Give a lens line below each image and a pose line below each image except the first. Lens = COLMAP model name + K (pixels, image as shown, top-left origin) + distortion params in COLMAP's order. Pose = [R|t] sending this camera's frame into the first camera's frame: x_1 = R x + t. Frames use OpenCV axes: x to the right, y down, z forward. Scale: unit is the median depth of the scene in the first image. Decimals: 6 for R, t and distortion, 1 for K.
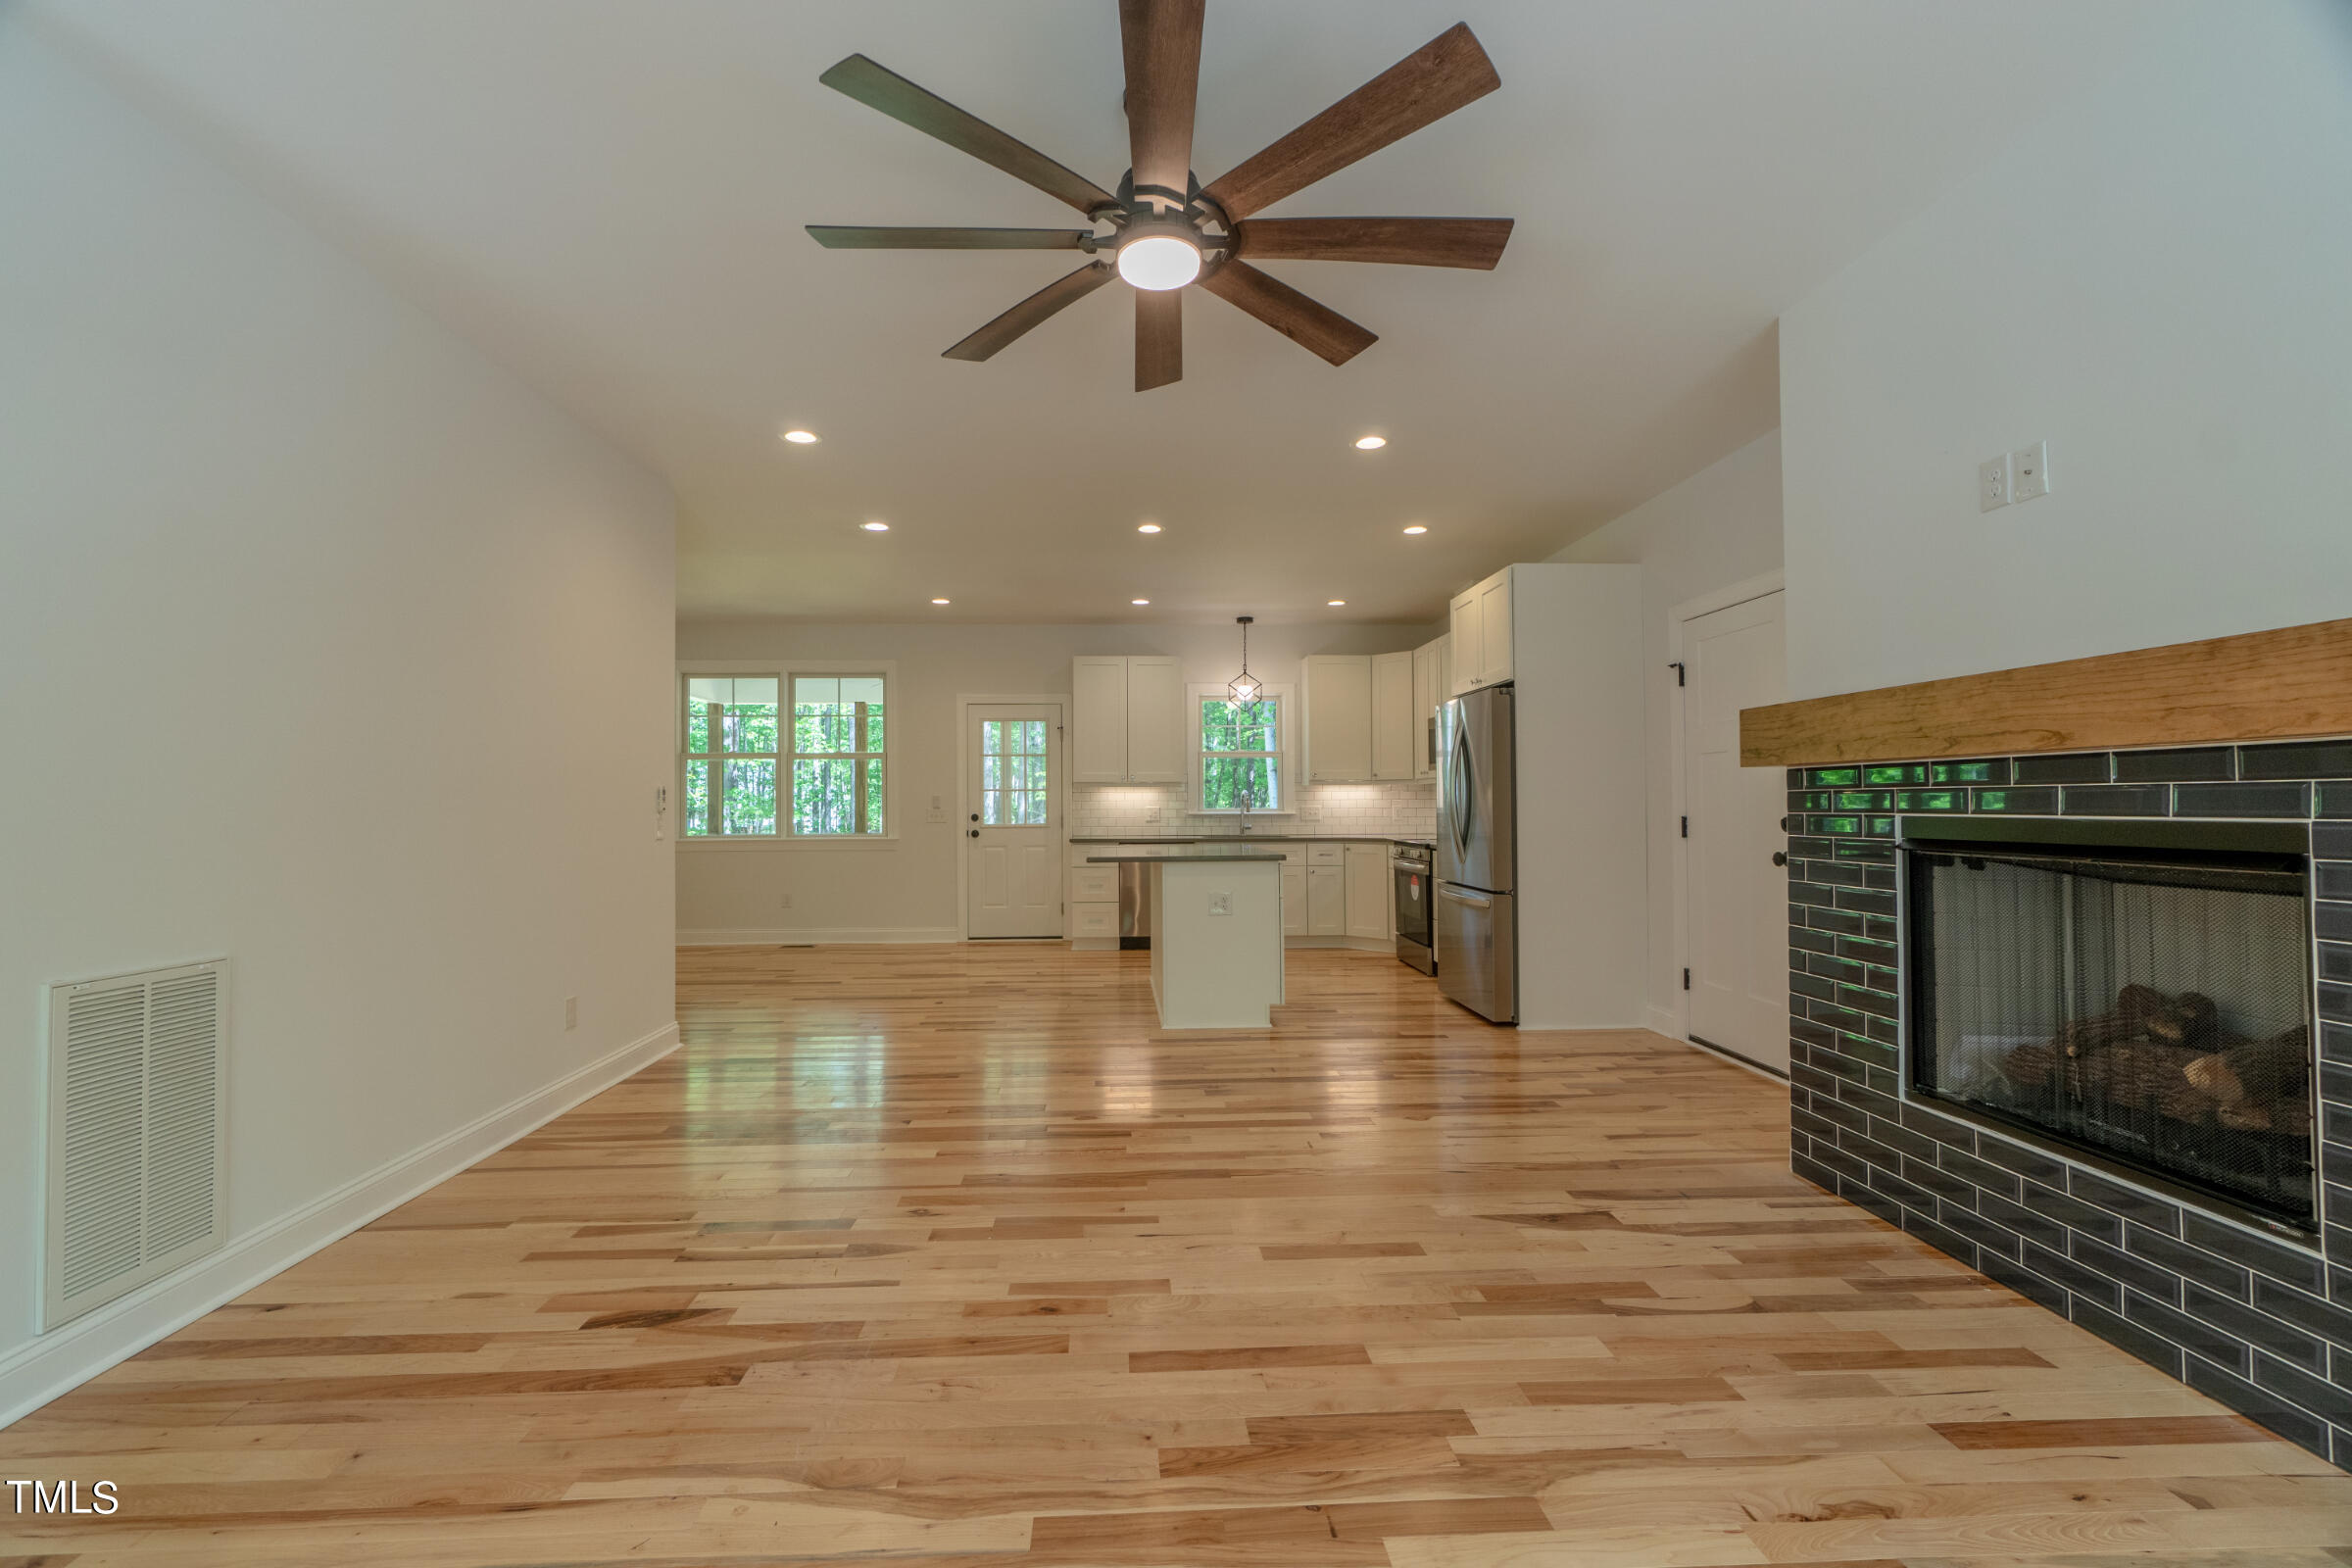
lens RADIAL K [[1009.7, 0, 1156.7], [0, 1009.7, 786.2], [0, 0, 1]] dist [-0.003407, -0.000663]
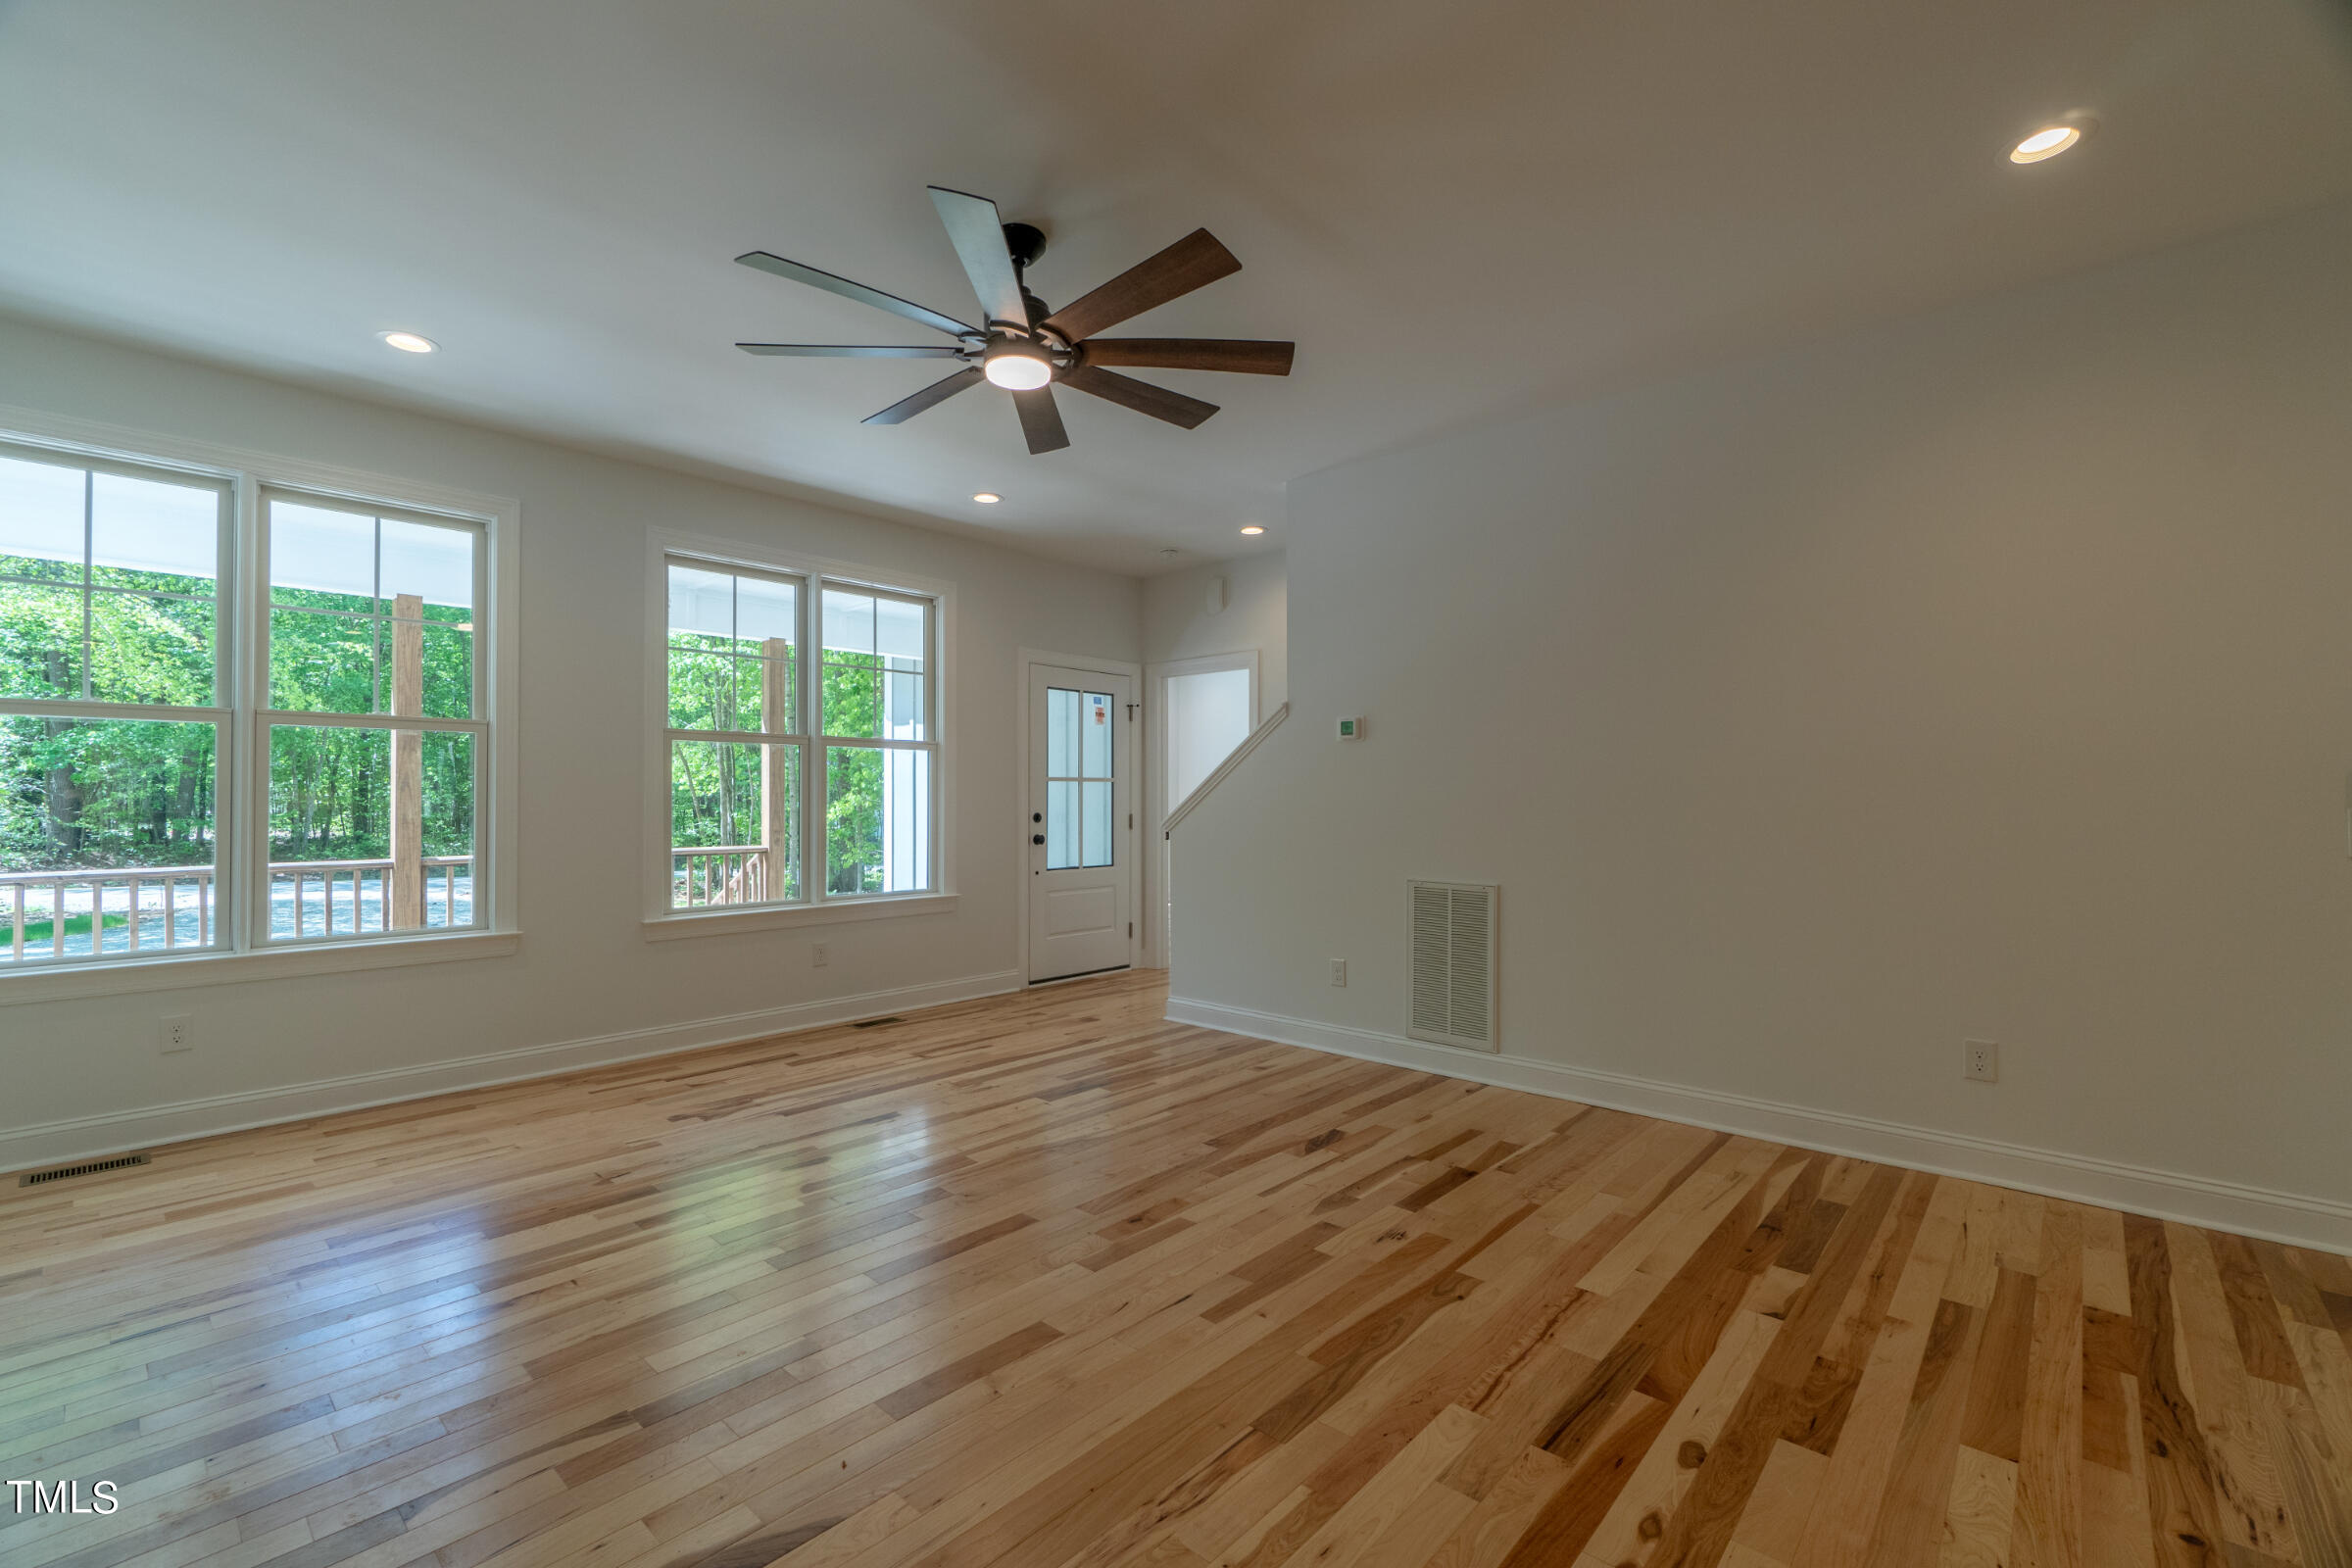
lens RADIAL K [[1007.3, 0, 1156.1], [0, 1007.3, 786.8], [0, 0, 1]] dist [-0.004007, 0.000217]
pose [[-0.710473, -0.002746, -0.703719, 0.650354], [0.018084, 0.999591, -0.022158, 0.027541], [0.703492, -0.028469, -0.710133, 1.705004]]
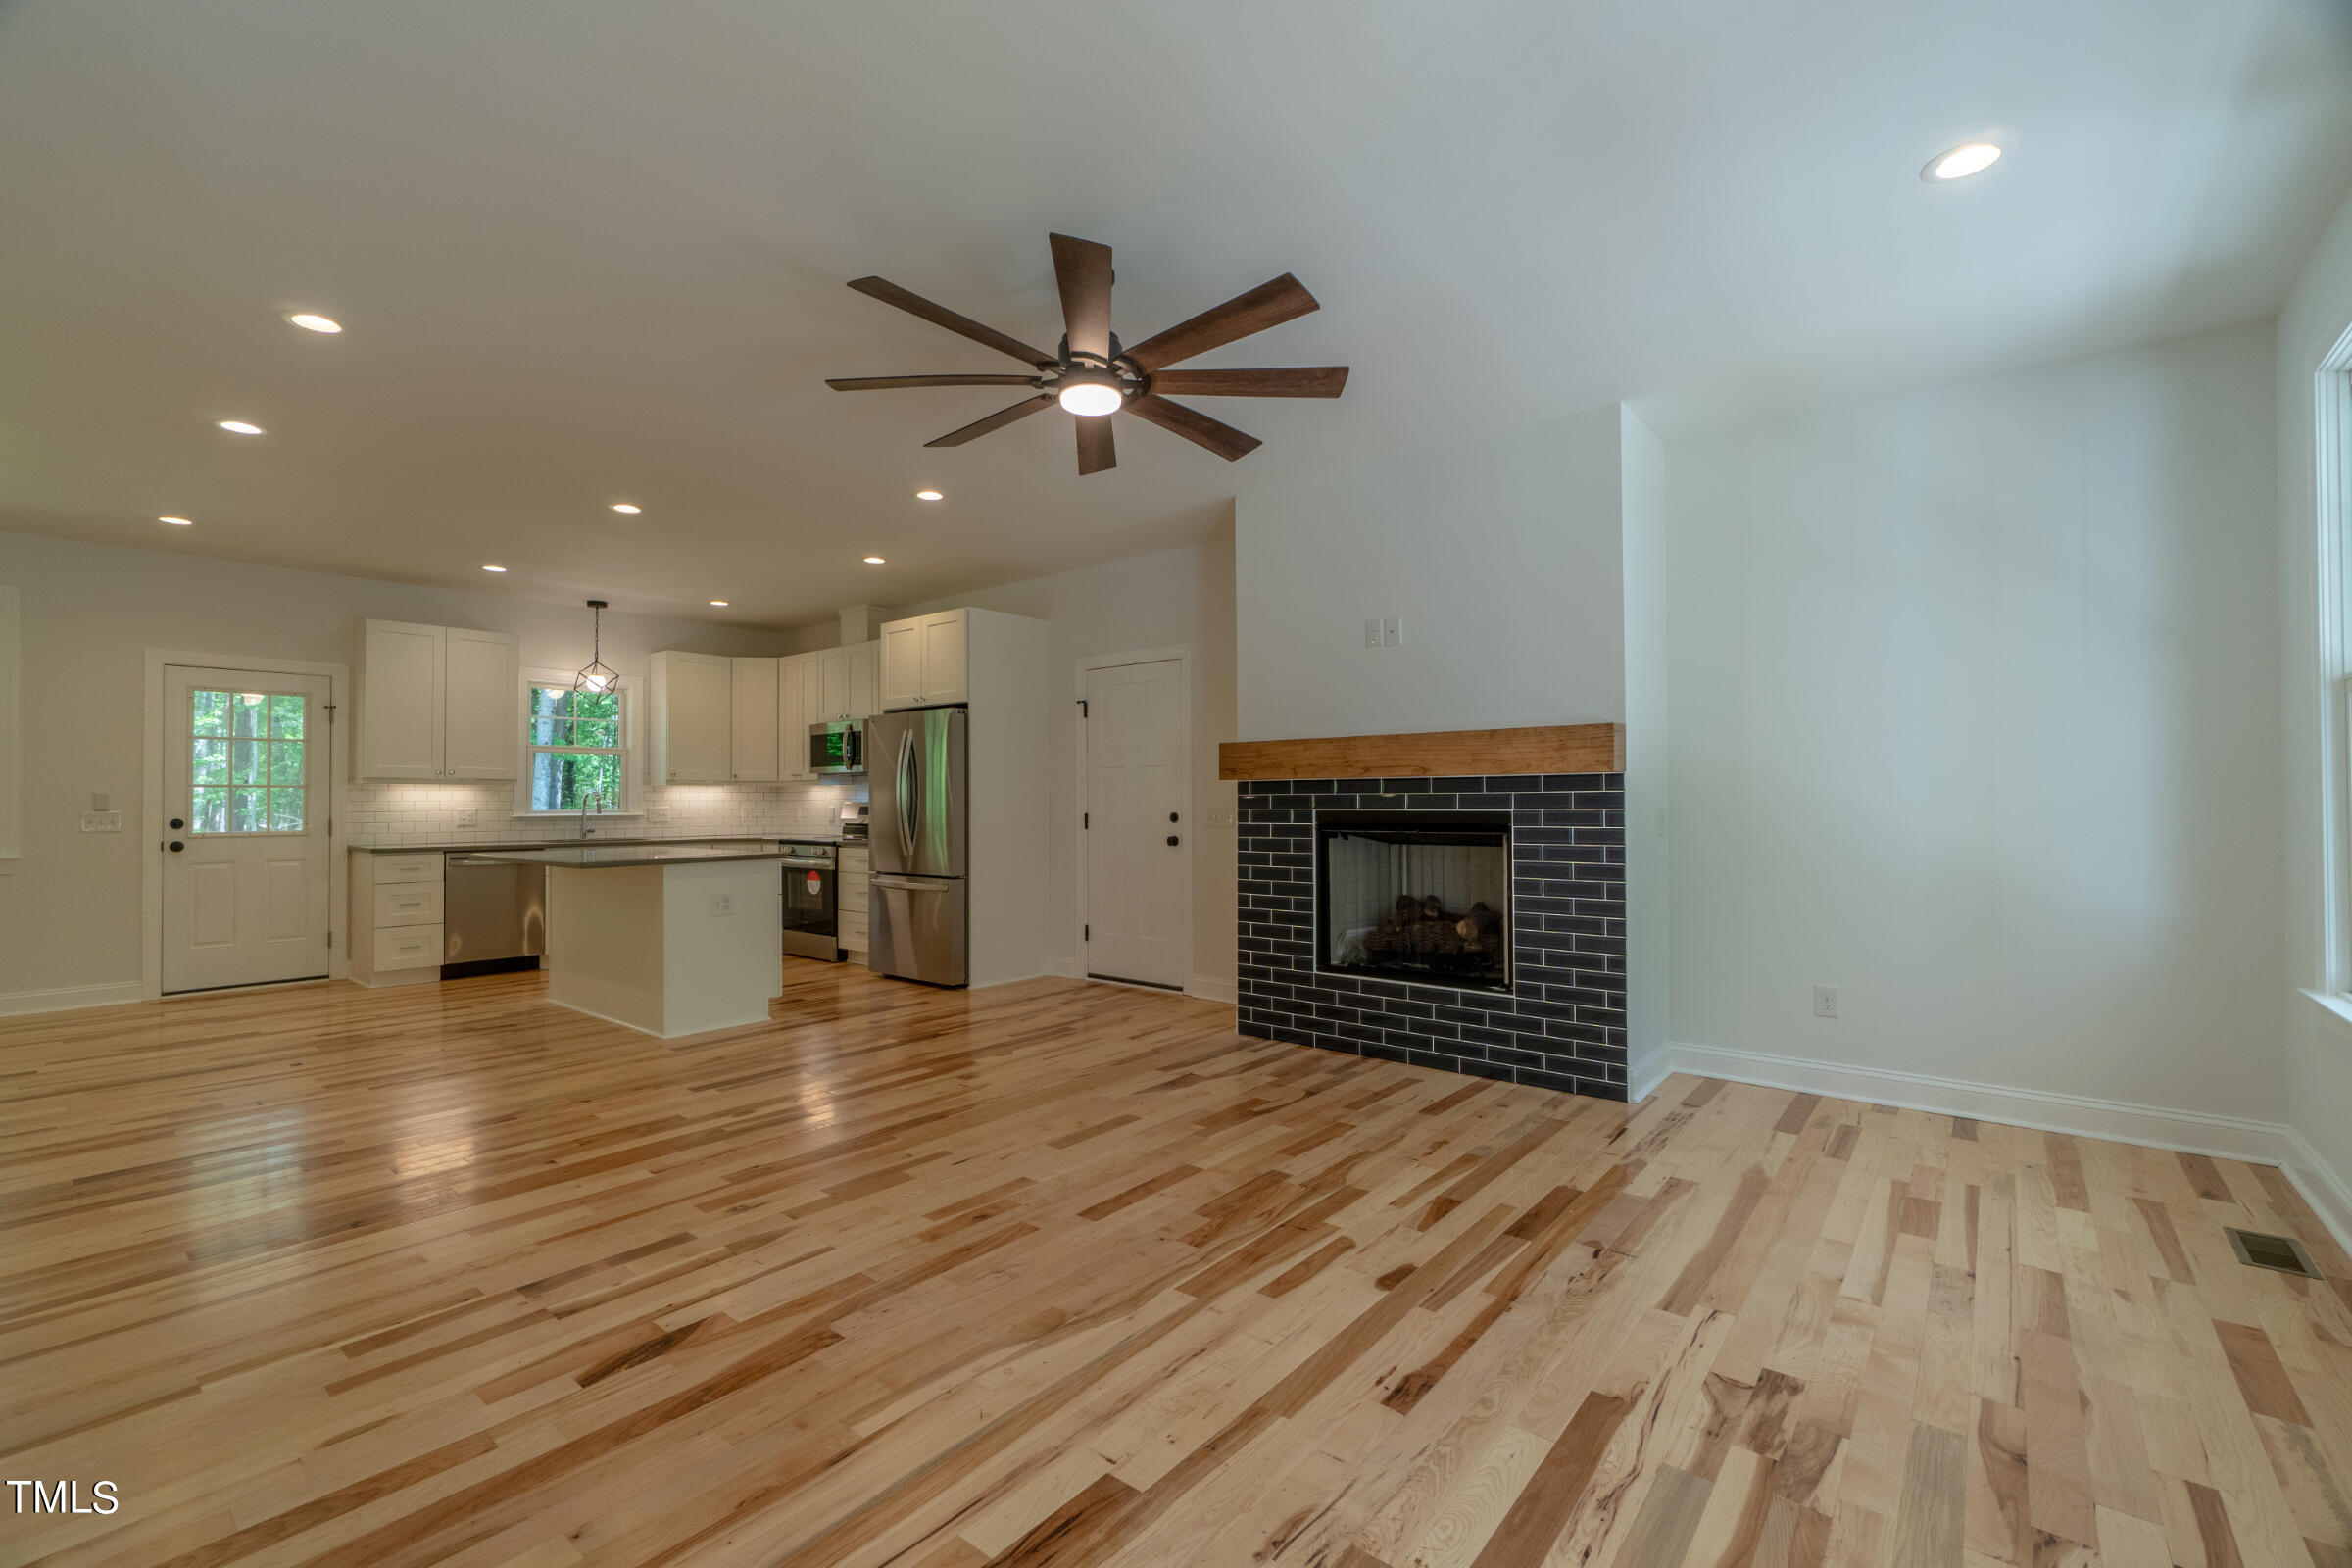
lens RADIAL K [[1009.7, 0, 1156.7], [0, 1009.7, 786.2], [0, 0, 1]] dist [-0.003407, -0.000663]
pose [[0.675647, 0.013929, 0.737094, -0.786948], [-0.012134, 0.999896, -0.007772, 0.005323], [-0.737125, -0.003693, 0.675746, 0.020119]]
